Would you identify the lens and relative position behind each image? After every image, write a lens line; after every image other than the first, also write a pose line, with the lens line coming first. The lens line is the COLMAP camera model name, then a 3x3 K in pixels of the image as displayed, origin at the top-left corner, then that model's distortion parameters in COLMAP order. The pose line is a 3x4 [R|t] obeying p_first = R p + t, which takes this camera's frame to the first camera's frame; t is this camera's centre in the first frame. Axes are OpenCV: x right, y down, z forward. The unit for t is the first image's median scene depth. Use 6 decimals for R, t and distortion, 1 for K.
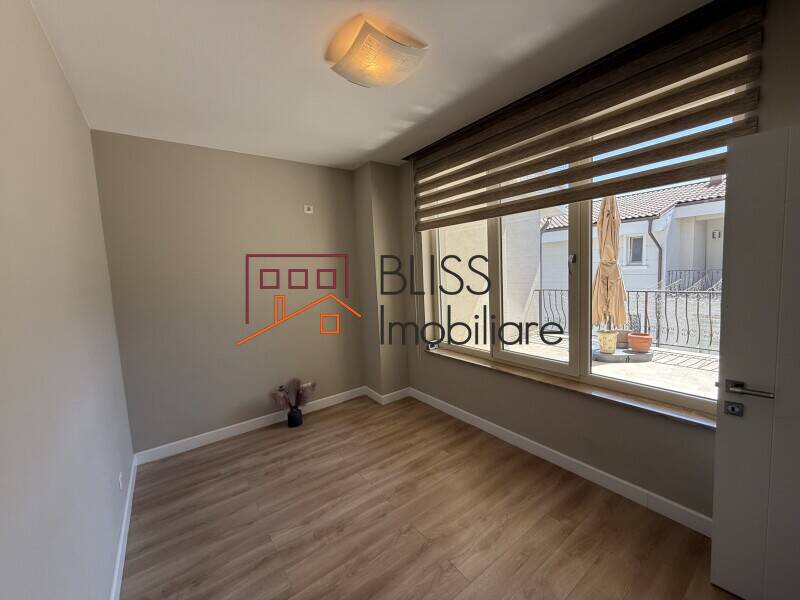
lens RADIAL K [[317.2, 0, 400.0], [0, 317.2, 300.0], [0, 0, 1]] dist [-0.000747, -0.000049]
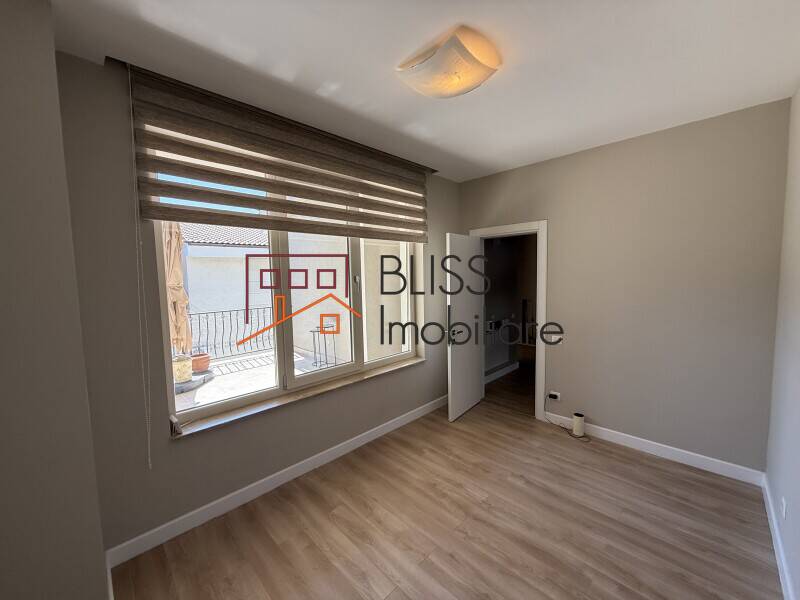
lens RADIAL K [[319.6, 0, 398.3], [0, 319.6, 298.6], [0, 0, 1]] dist [0.001284, 0.000256]
pose [[-0.137863, -0.024302, 0.990153, -0.667637], [0.124263, 0.991375, 0.041634, -0.070308], [-0.982625, 0.128780, -0.133654, 0.863287]]
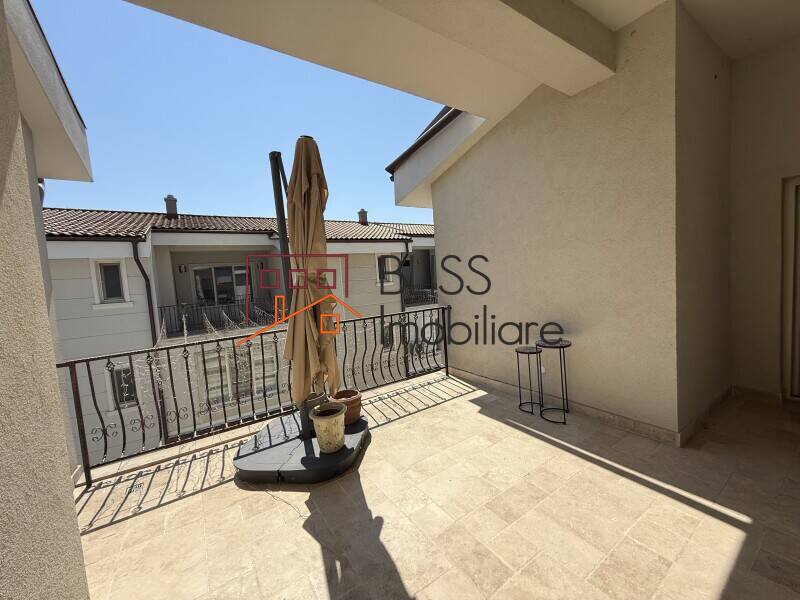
lens RADIAL K [[317.2, 0, 400.0], [0, 317.2, 300.0], [0, 0, 1]] dist [-0.000747, -0.000049]
pose [[0.061669, -0.031337, 0.997605, 0.284562], [0.161541, 0.986642, 0.021007, -0.120194], [-0.984937, 0.159859, 0.065908, 1.498427]]
